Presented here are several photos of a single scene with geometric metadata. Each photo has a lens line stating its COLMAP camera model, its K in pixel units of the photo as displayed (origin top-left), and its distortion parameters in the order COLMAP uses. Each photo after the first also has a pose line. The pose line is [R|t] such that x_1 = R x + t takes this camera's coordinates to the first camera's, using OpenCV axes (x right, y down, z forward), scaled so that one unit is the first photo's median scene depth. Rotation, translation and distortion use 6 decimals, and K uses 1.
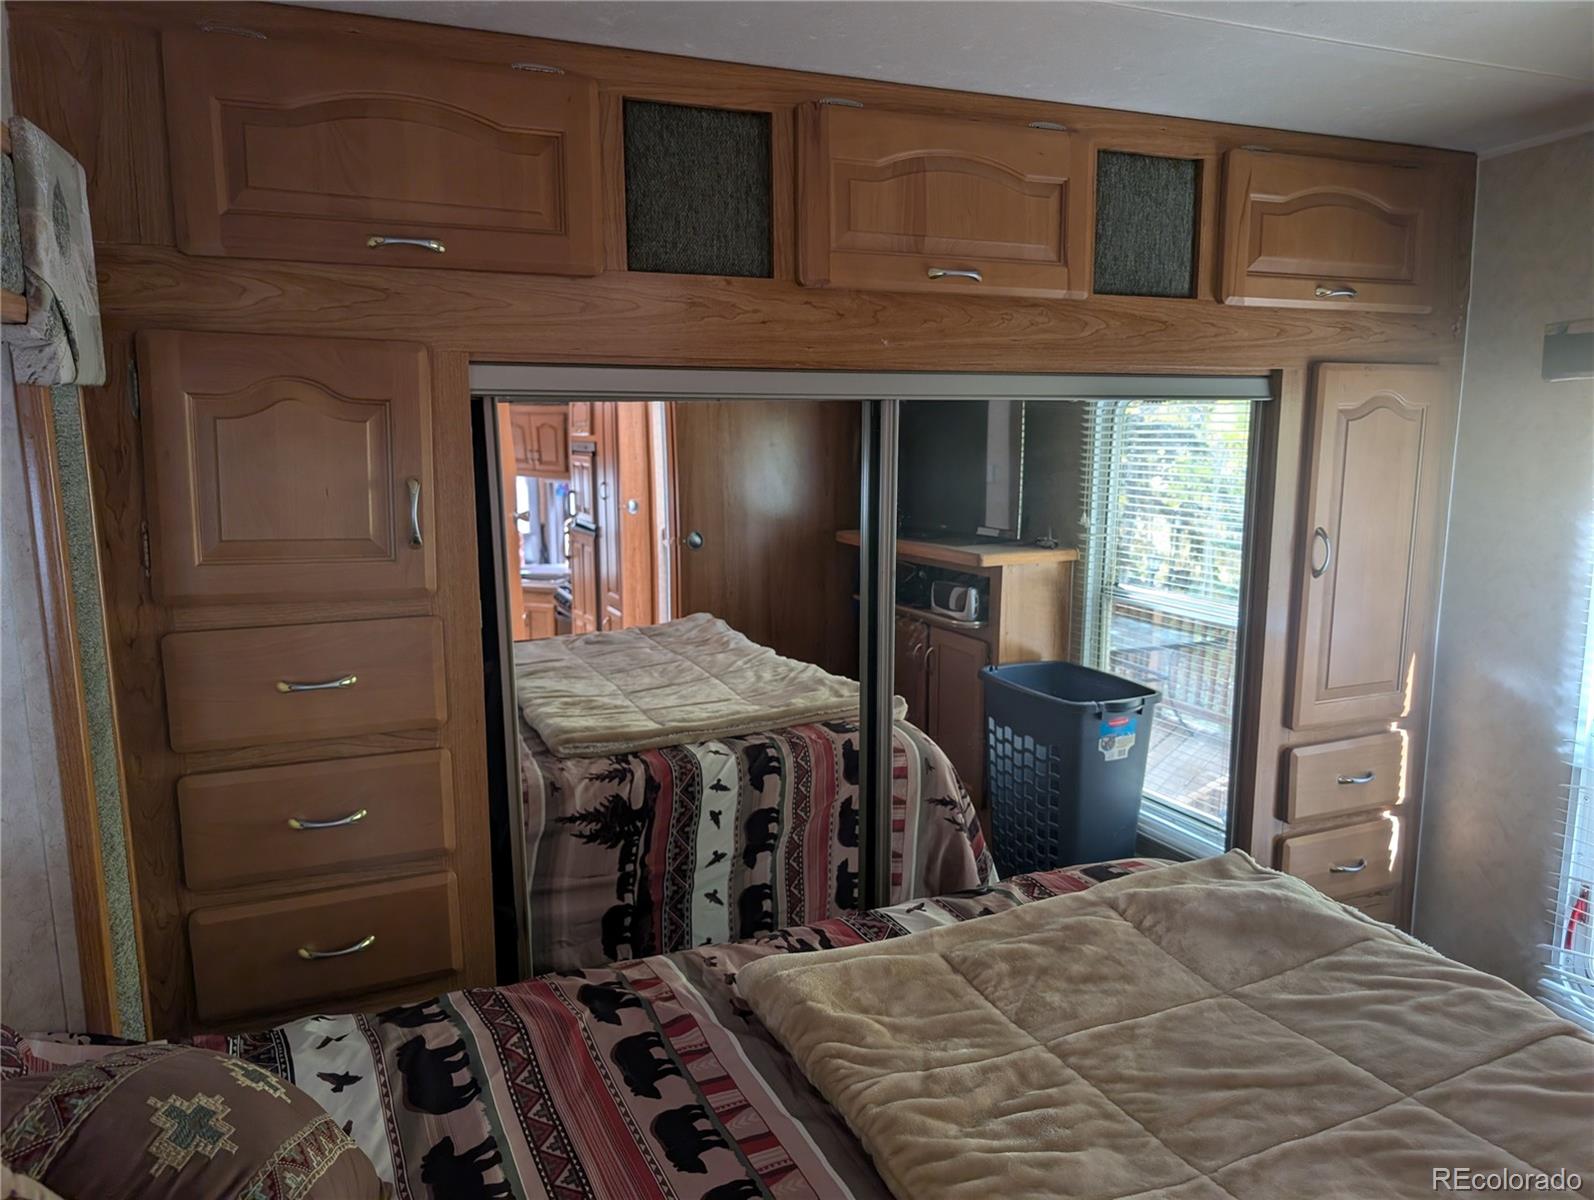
lens RADIAL K [[1151.6, 0, 791.5], [0, 1151.6, 606.8], [0, 0, 1]] dist [0.023160, -0.021594]
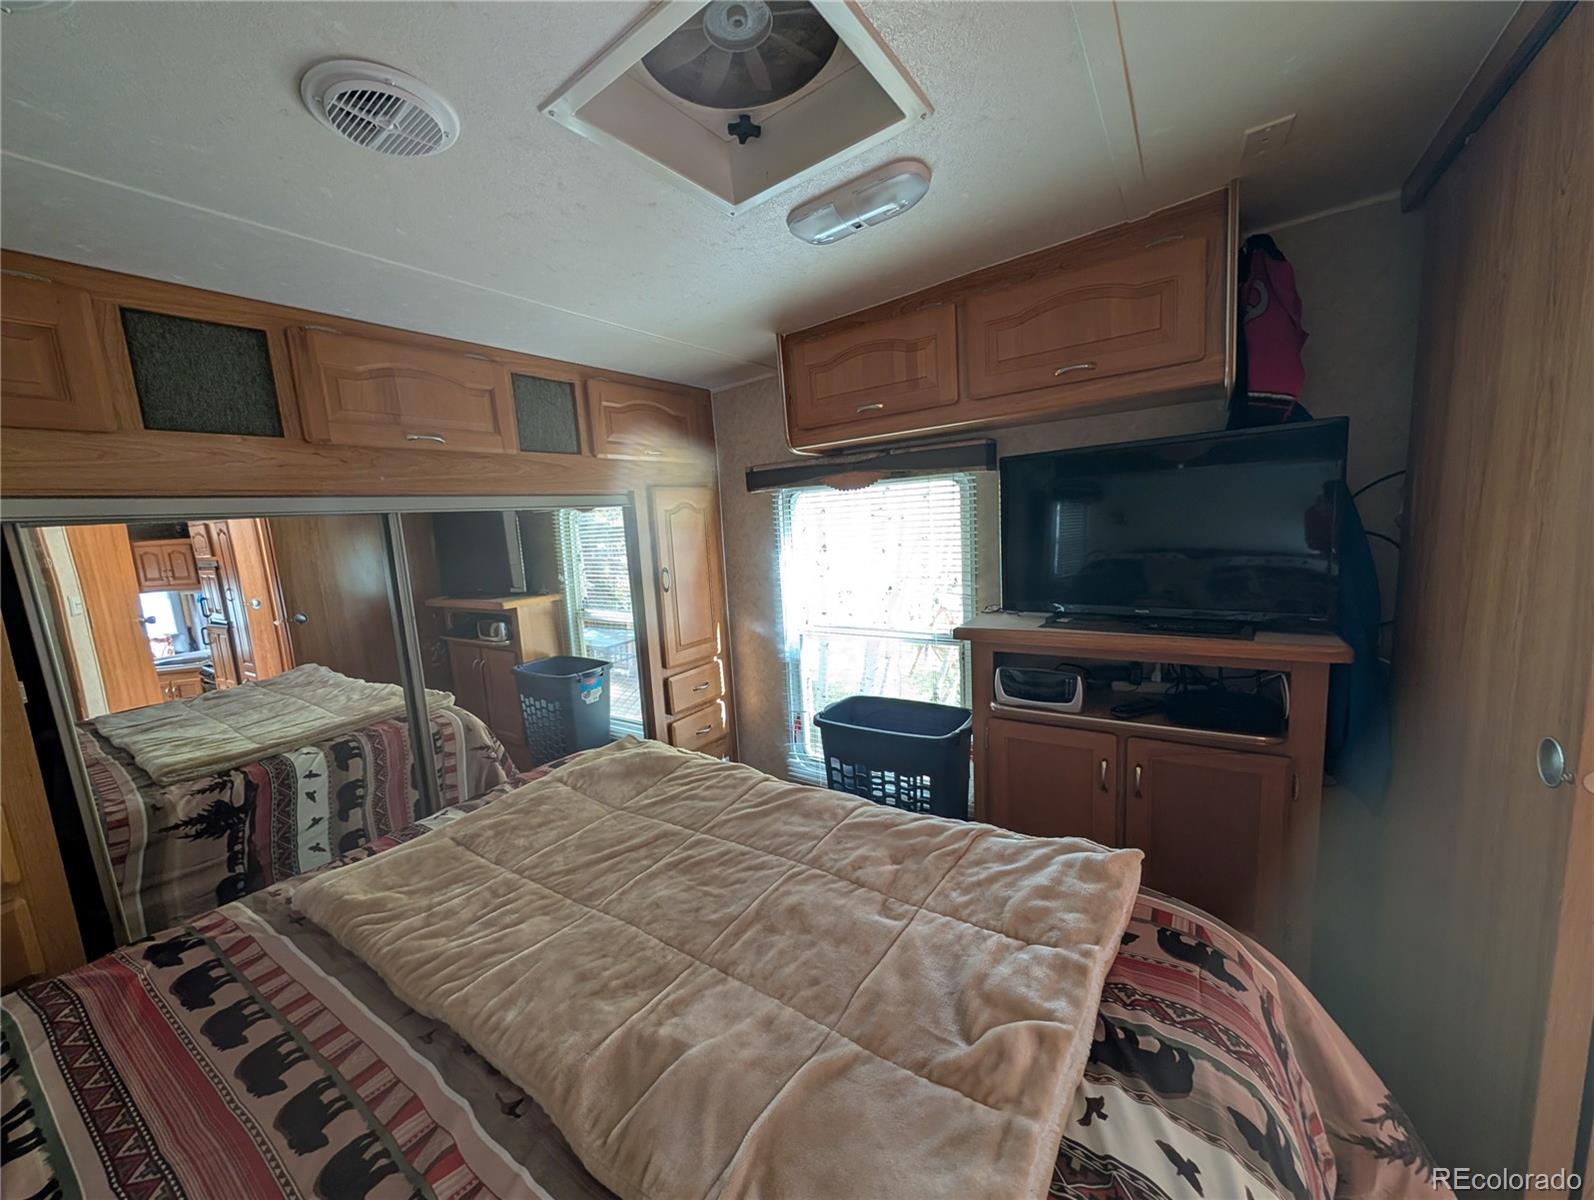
lens RADIAL K [[602.6, 0, 797.8], [0, 602.6, 603.9], [0, 0, 1]] dist [-0.001540, 0.000762]
pose [[0.842889, -0.123442, 0.523737, 0.104305], [0.142004, 0.989855, 0.004767, 0.025176], [-0.519012, 0.070355, 0.851867, -0.018847]]
